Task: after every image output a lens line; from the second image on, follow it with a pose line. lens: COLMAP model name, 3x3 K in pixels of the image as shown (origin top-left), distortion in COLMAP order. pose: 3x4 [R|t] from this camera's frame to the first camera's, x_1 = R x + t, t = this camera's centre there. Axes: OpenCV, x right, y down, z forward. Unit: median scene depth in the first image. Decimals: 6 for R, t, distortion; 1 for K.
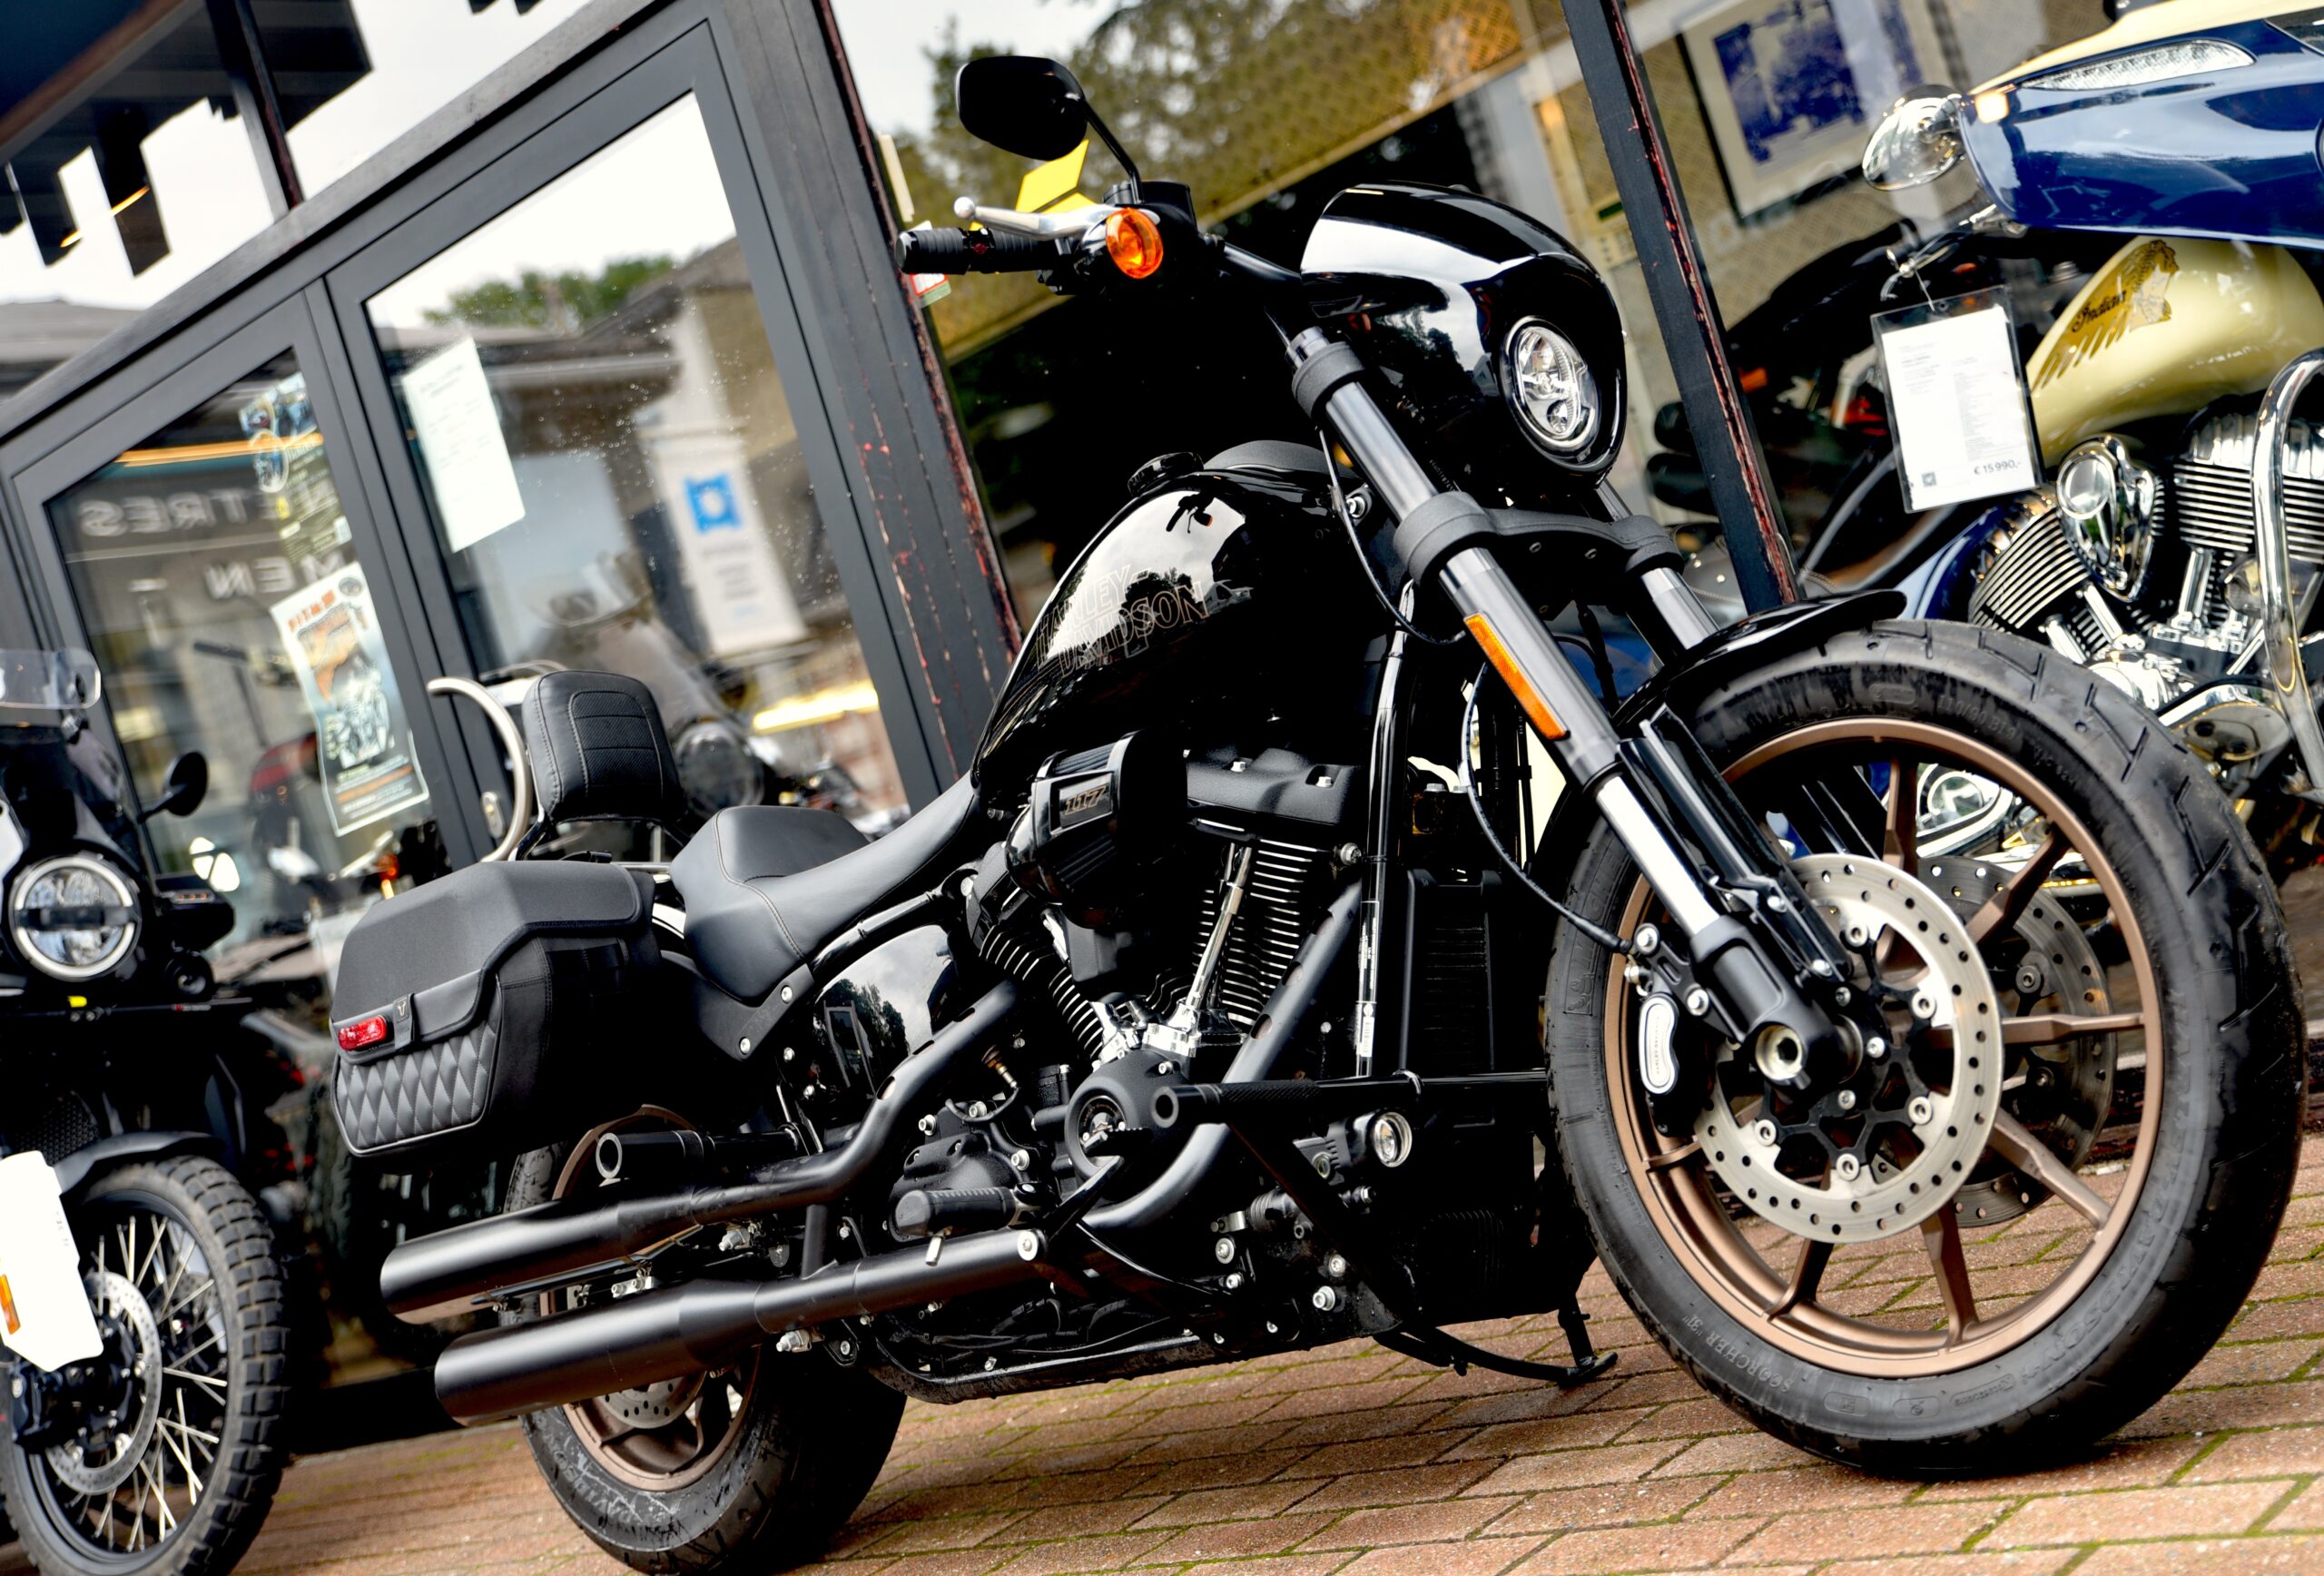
lens RADIAL K [[3202.8, 0, 1162.0], [0, 3202.8, 788.0], [0, 0, 1]] dist [0.036343, 0.039874]
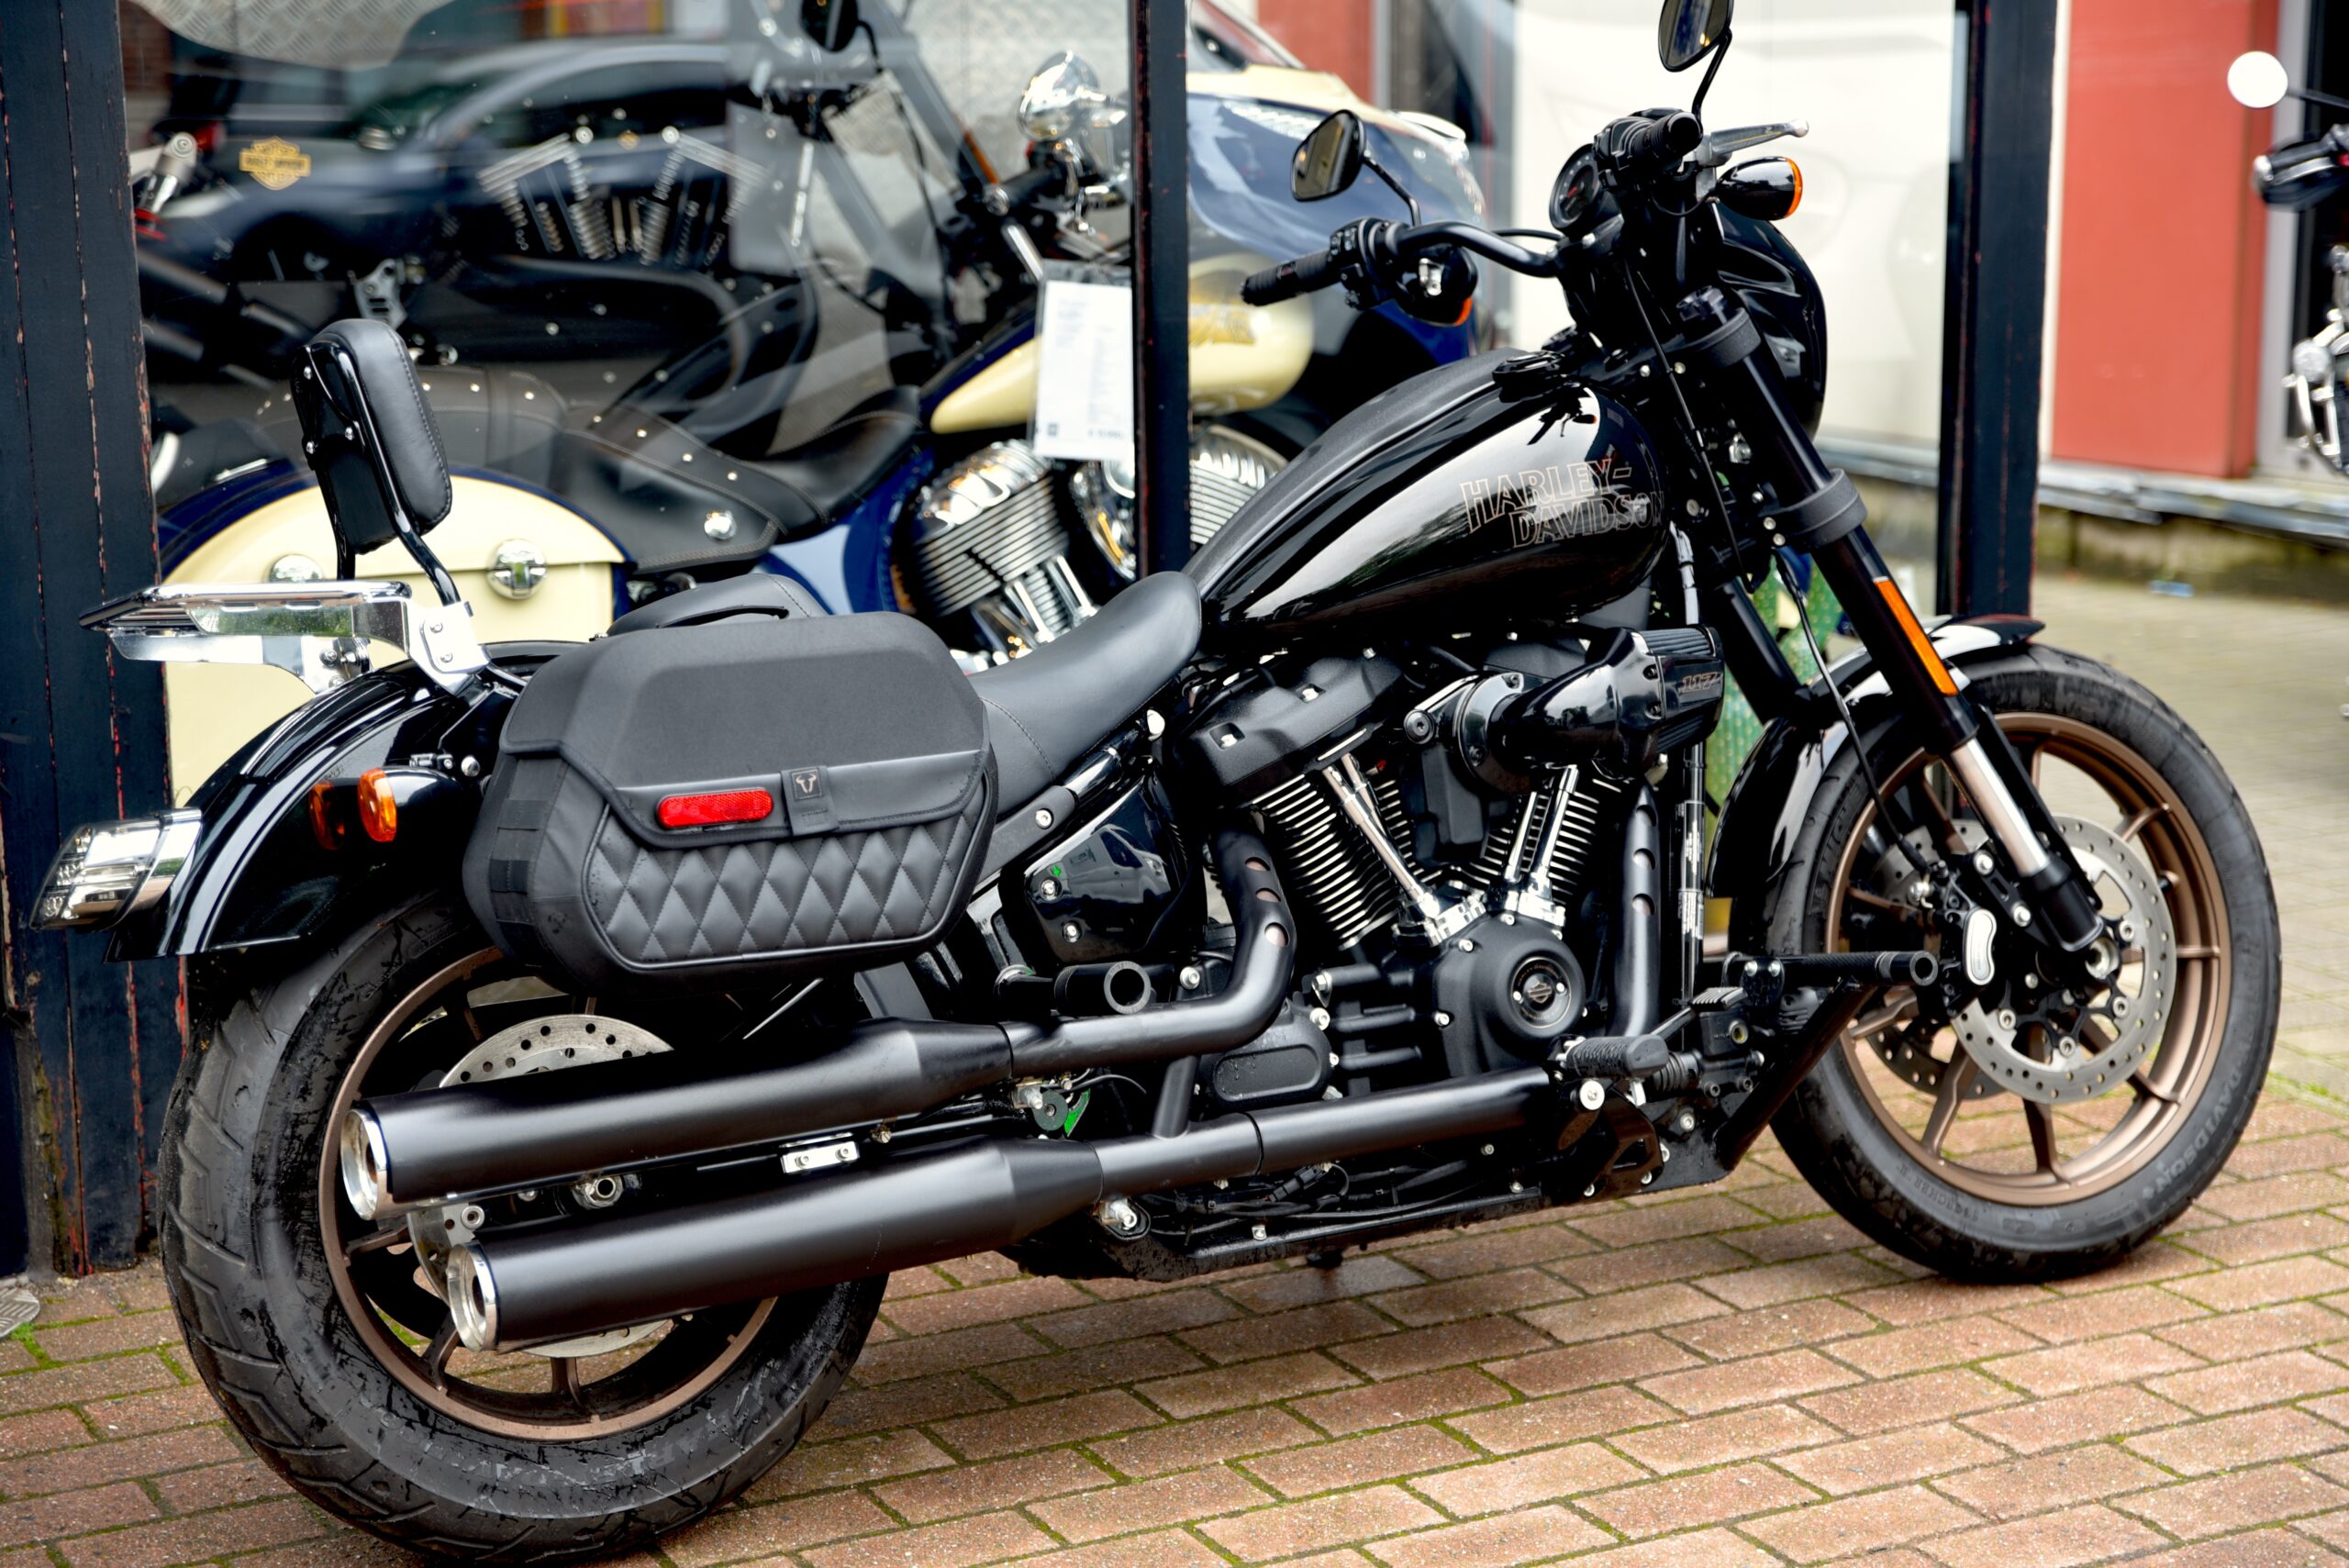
lens RADIAL K [[4240.3, 0, 1251.0], [0, 4240.3, 784.1], [0, 0, 1]] dist [0.226897, 0.042882]
pose [[0.272017, 0.109598, 0.956031, -1.396409], [-0.102460, 0.991144, -0.084471, 0.170298], [-0.956822, -0.074977, 0.280838, 0.726879]]
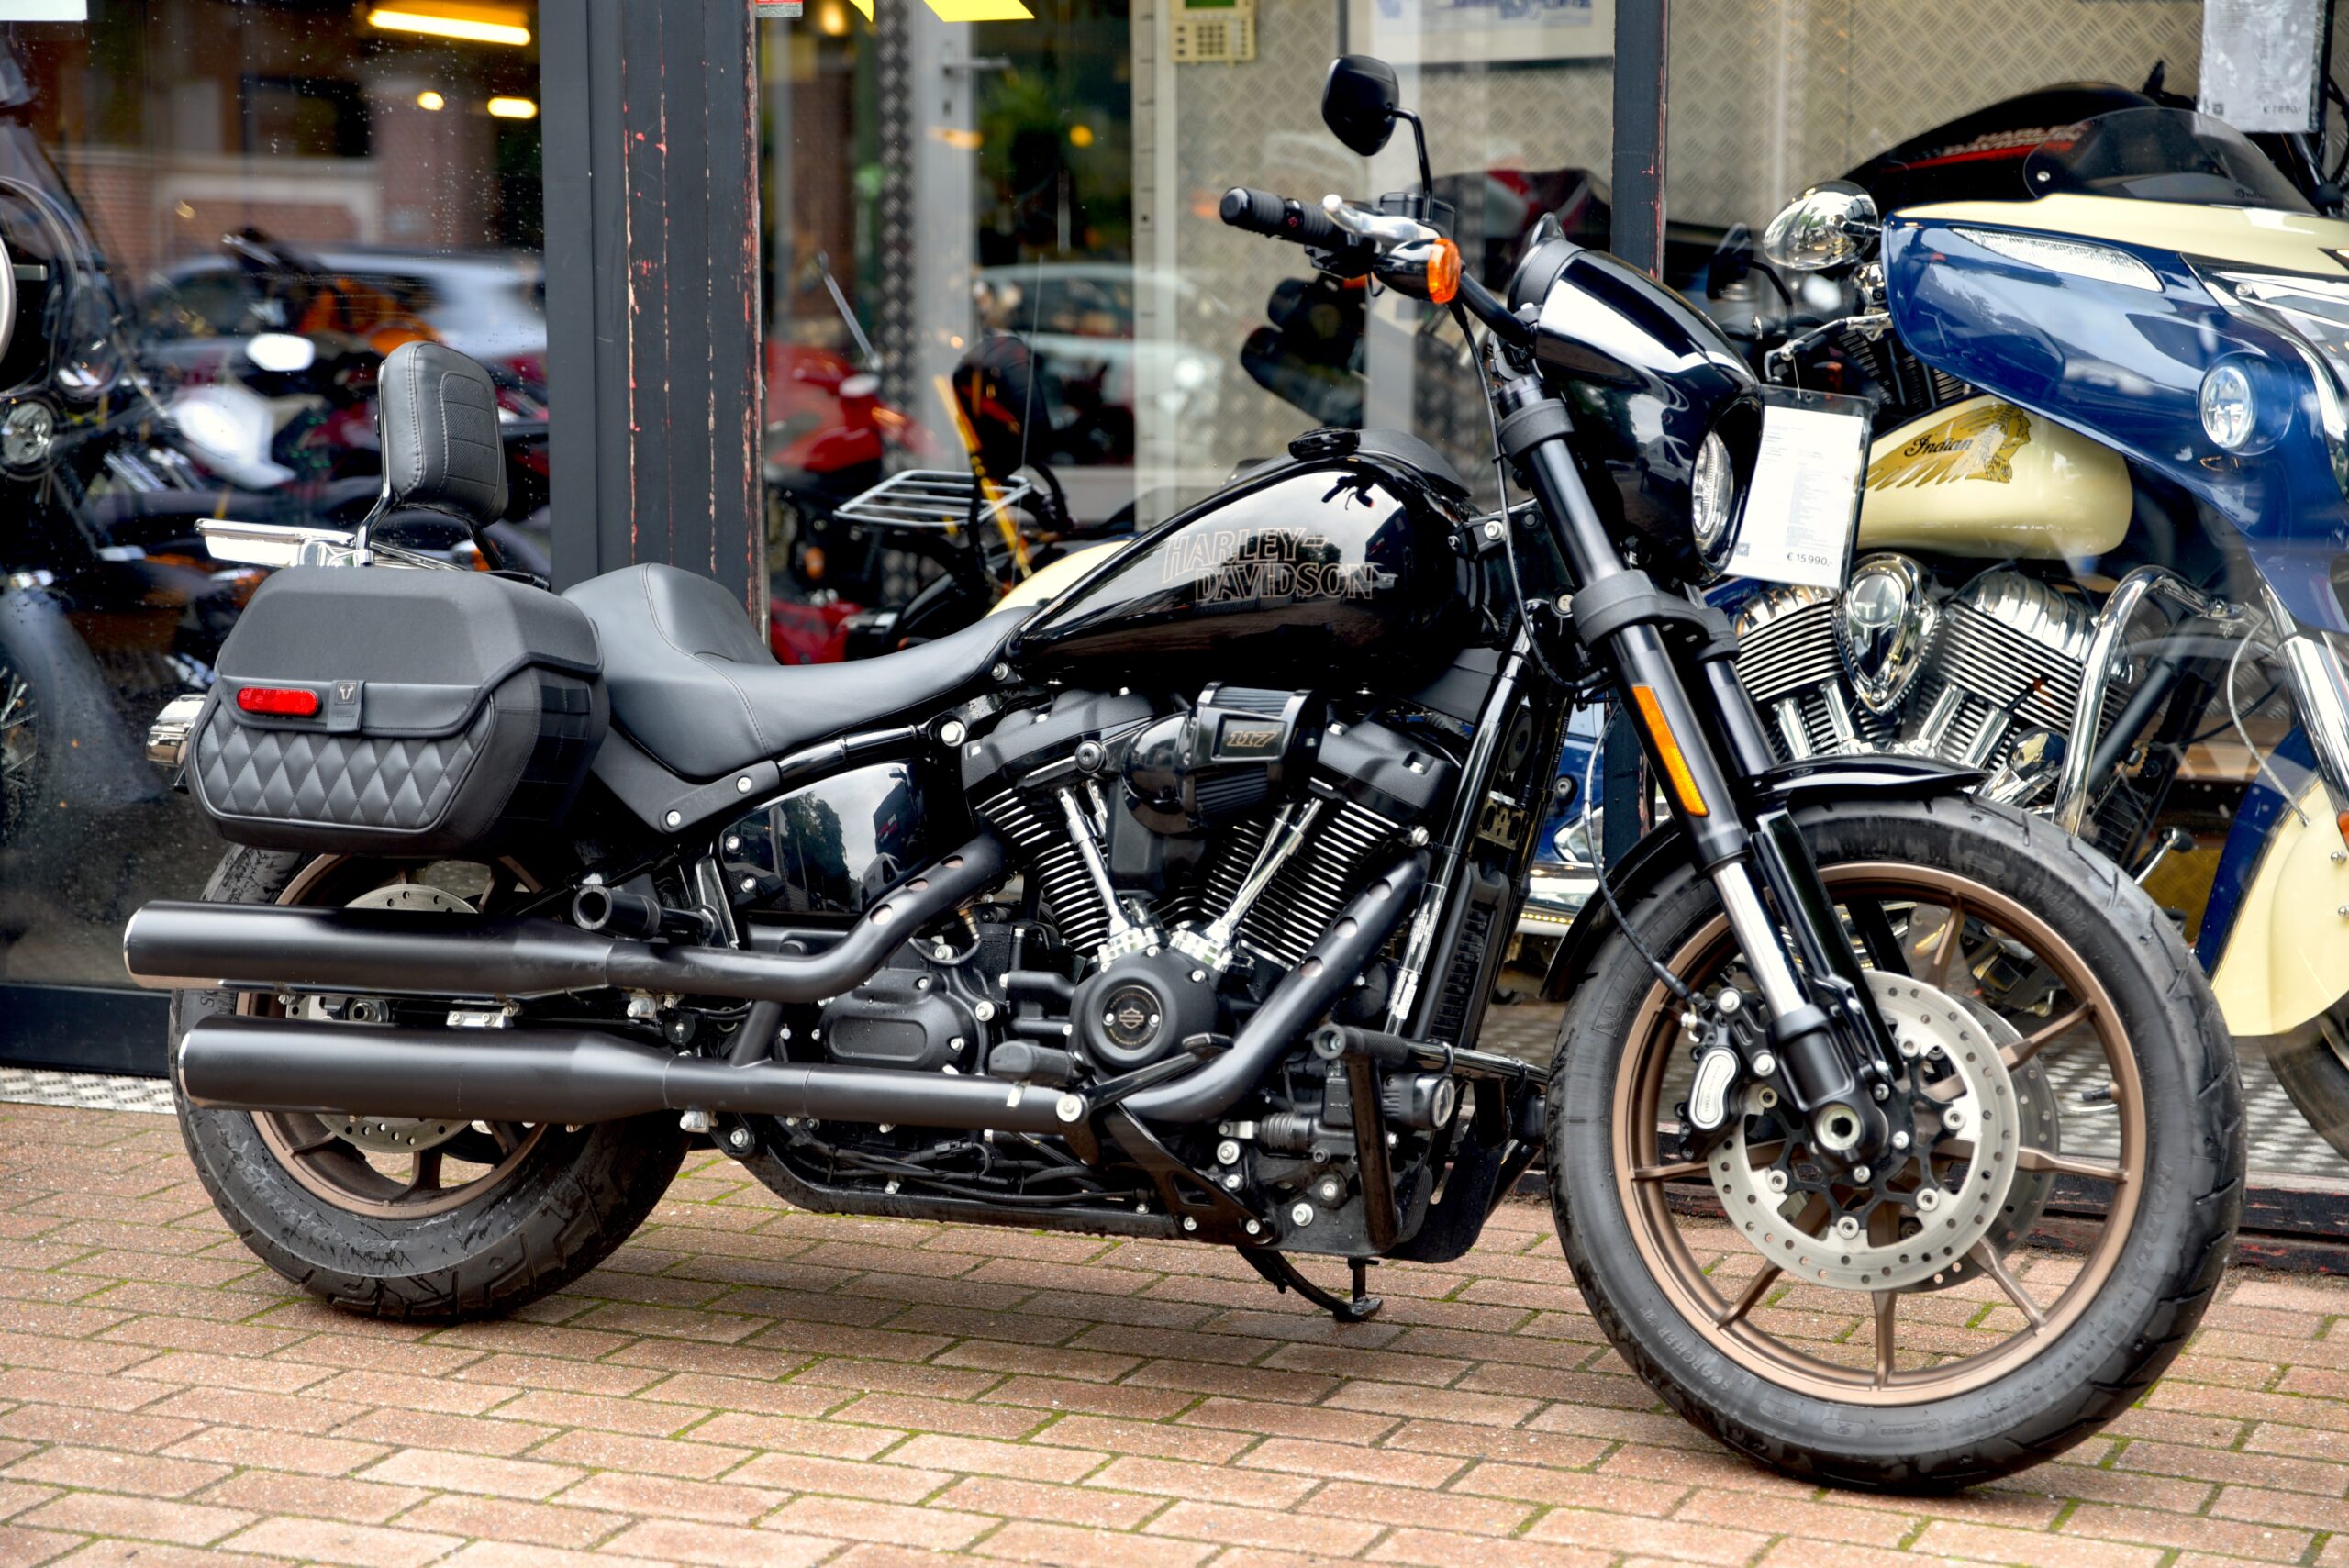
lens RADIAL K [[4534.0, 0, 1174.5], [0, 4534.0, 784.0], [0, 0, 1]] dist [0.254661, 0.021693]
pose [[0.895146, 0.252224, 0.367556, -0.608086], [-0.283092, 0.958570, 0.031651, -0.022757], [-0.344345, -0.132384, 0.929463, -0.440350]]
